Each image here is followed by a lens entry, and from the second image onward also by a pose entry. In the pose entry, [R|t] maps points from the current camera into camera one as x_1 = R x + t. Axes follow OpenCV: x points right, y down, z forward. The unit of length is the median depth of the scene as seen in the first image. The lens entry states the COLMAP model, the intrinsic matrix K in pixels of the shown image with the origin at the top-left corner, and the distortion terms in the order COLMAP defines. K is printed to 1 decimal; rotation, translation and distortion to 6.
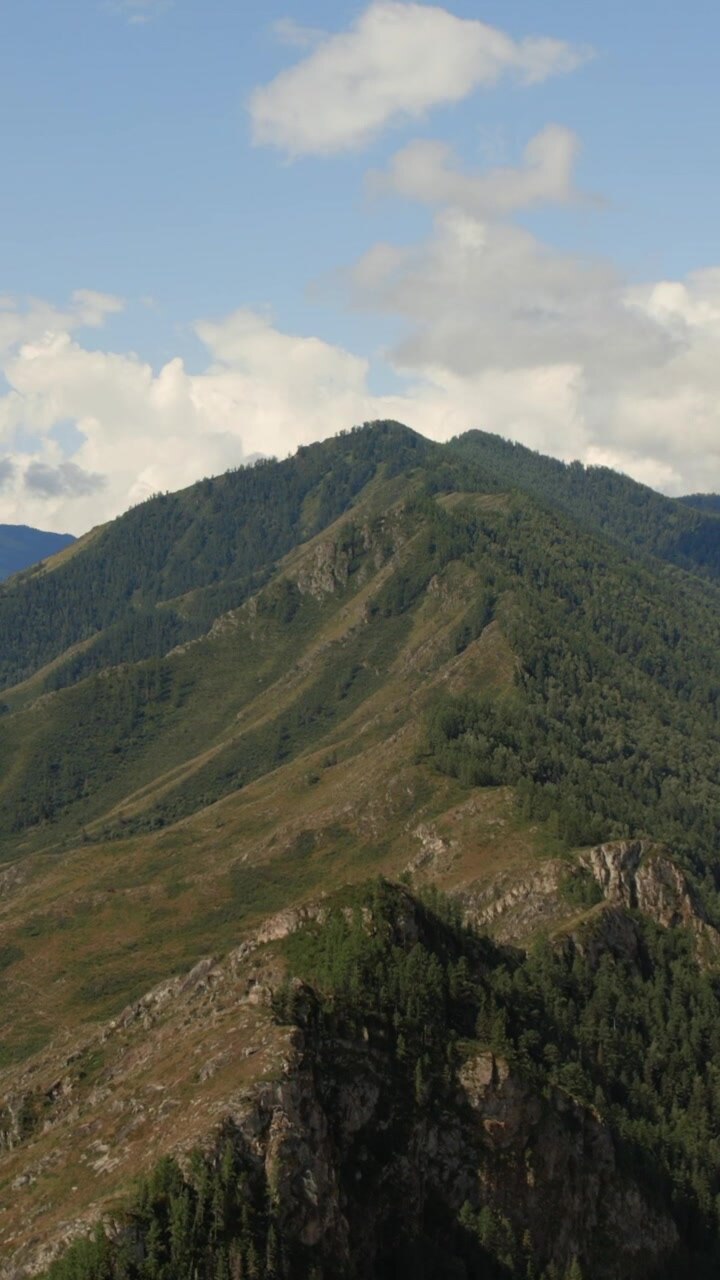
lens RADIAL K [[1581.4, 0, 360.3], [0, 1581.4, 641.4], [0, 0, 1]] dist [-0.057194, 0.000000]
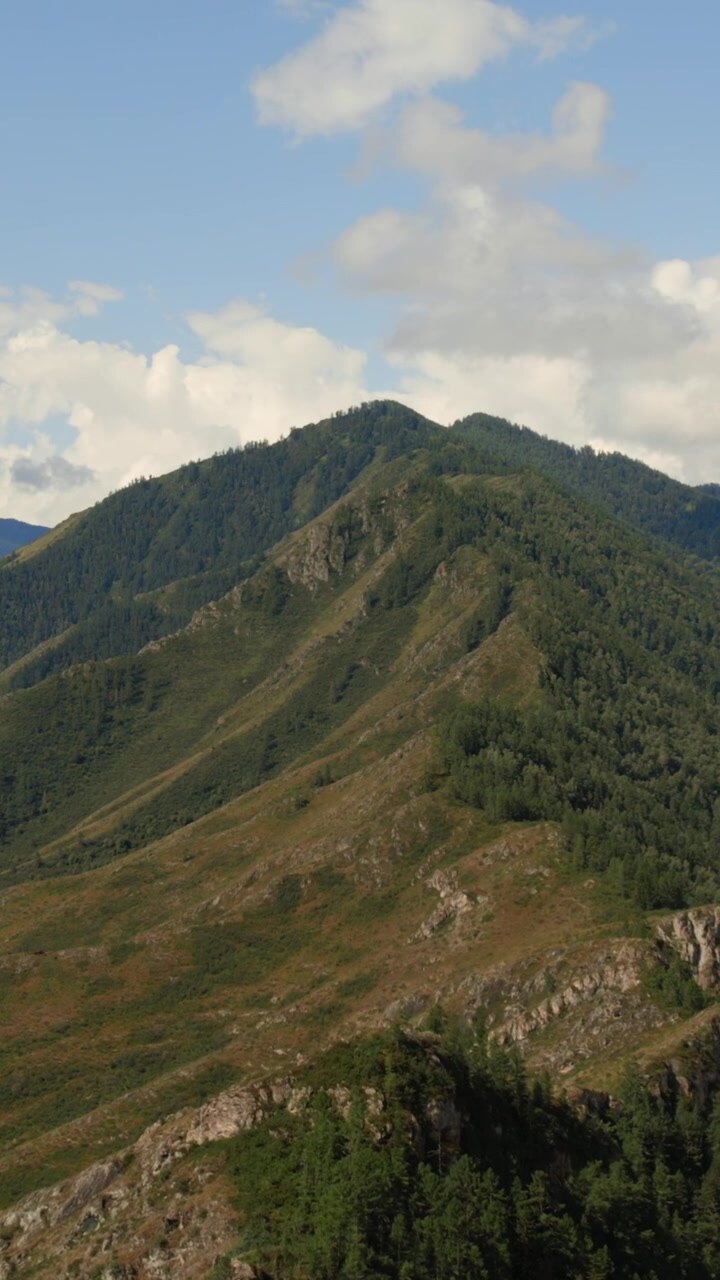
lens RADIAL K [[1581.4, 0, 359.5], [0, 1581.4, 638.8], [0, 0, 1]] dist [-0.057194, 0.000000]
pose [[0.999998, 0.001286, 0.001754, -0.000739], [-0.001287, 0.999999, 0.000169, 0.001269], [-0.001754, -0.000171, 0.999998, 0.130502]]
